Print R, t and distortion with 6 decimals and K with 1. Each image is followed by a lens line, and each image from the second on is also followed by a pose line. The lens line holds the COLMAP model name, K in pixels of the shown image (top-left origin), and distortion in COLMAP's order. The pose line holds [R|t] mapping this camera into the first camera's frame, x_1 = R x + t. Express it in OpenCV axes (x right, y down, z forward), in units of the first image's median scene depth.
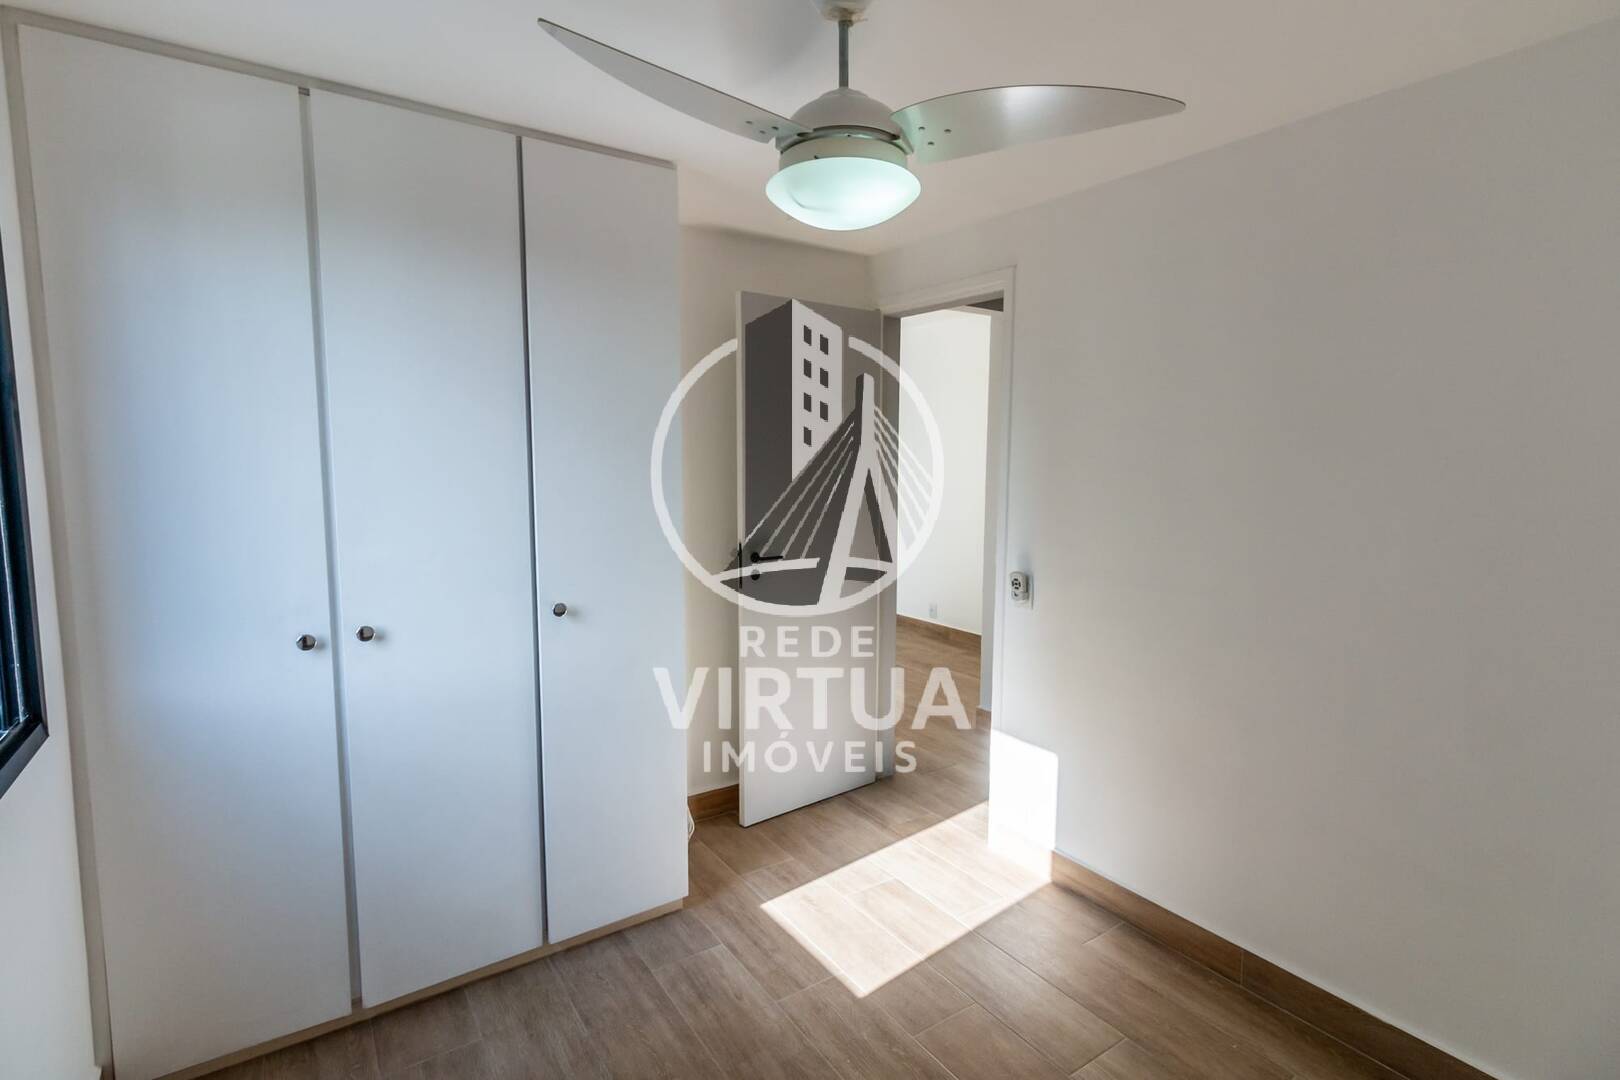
lens RADIAL K [[774.4, 0, 810.8], [0, 774.4, 533.5], [0, 0, 1]] dist [0.001231, -0.000215]
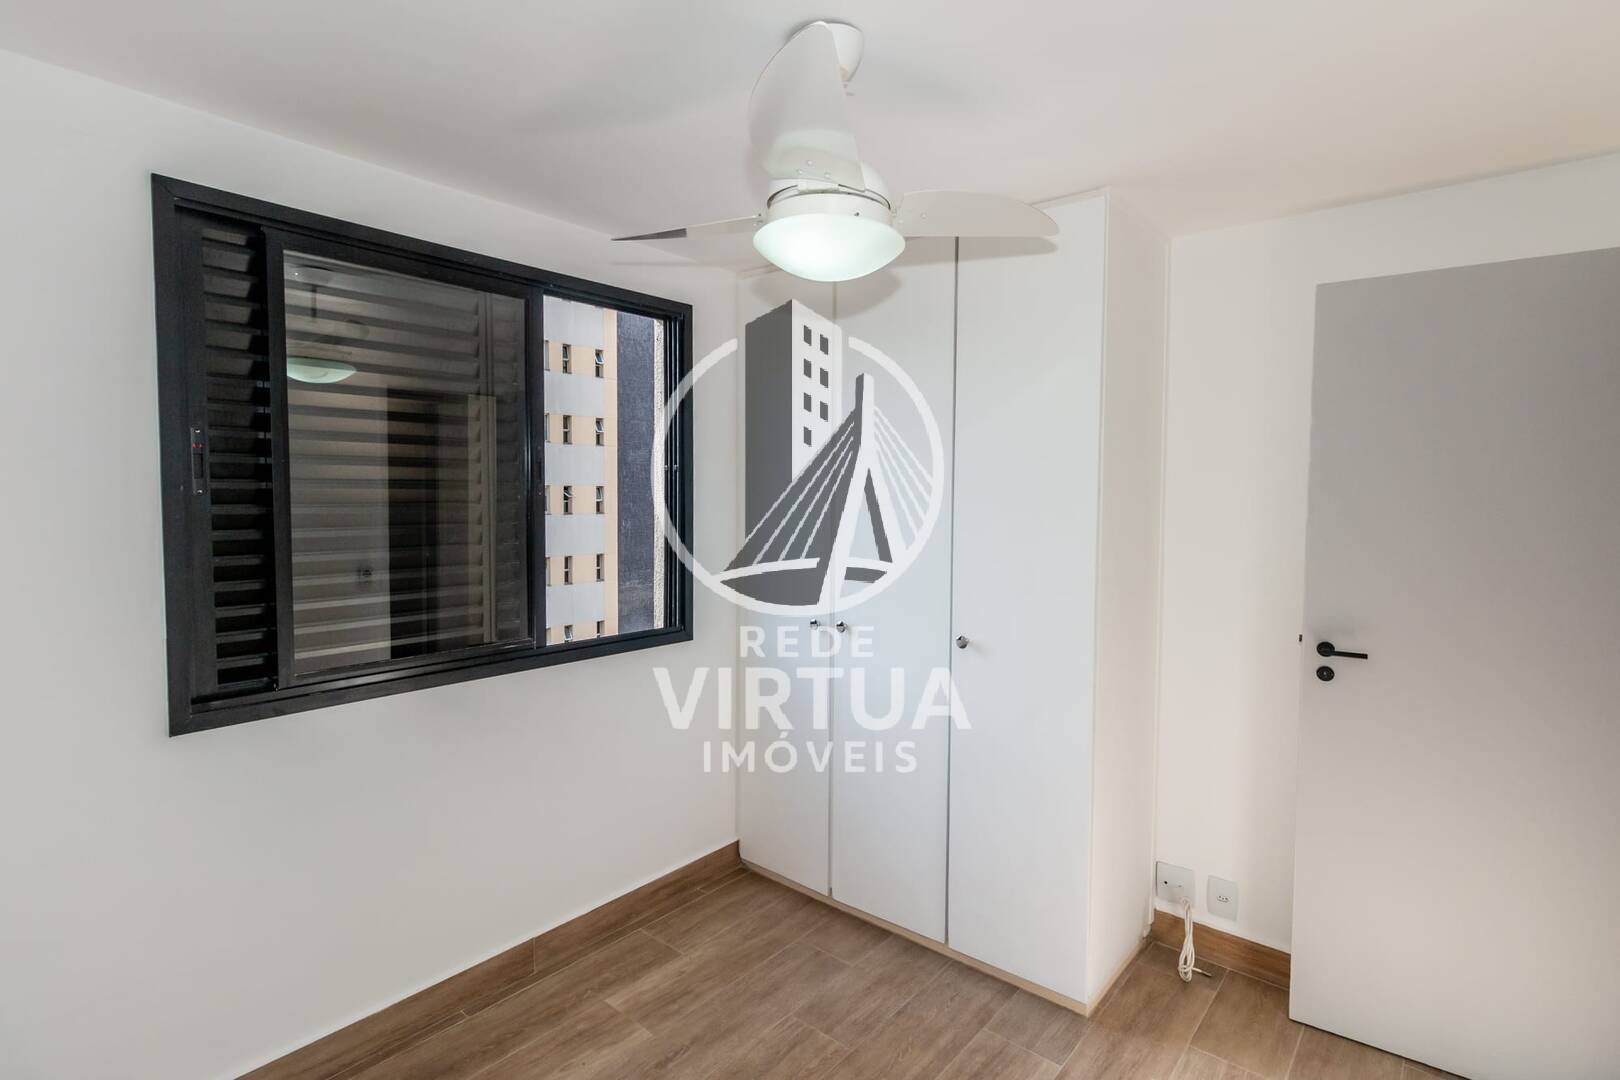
lens RADIAL K [[774.4, 0, 810.8], [0, 774.4, 533.5], [0, 0, 1]] dist [0.001231, -0.000215]
pose [[0.257989, 0.030318, -0.965672, 0.681350], [-0.090186, 0.995899, 0.007173, -0.047639], [0.961929, 0.085240, 0.259666, 0.491827]]
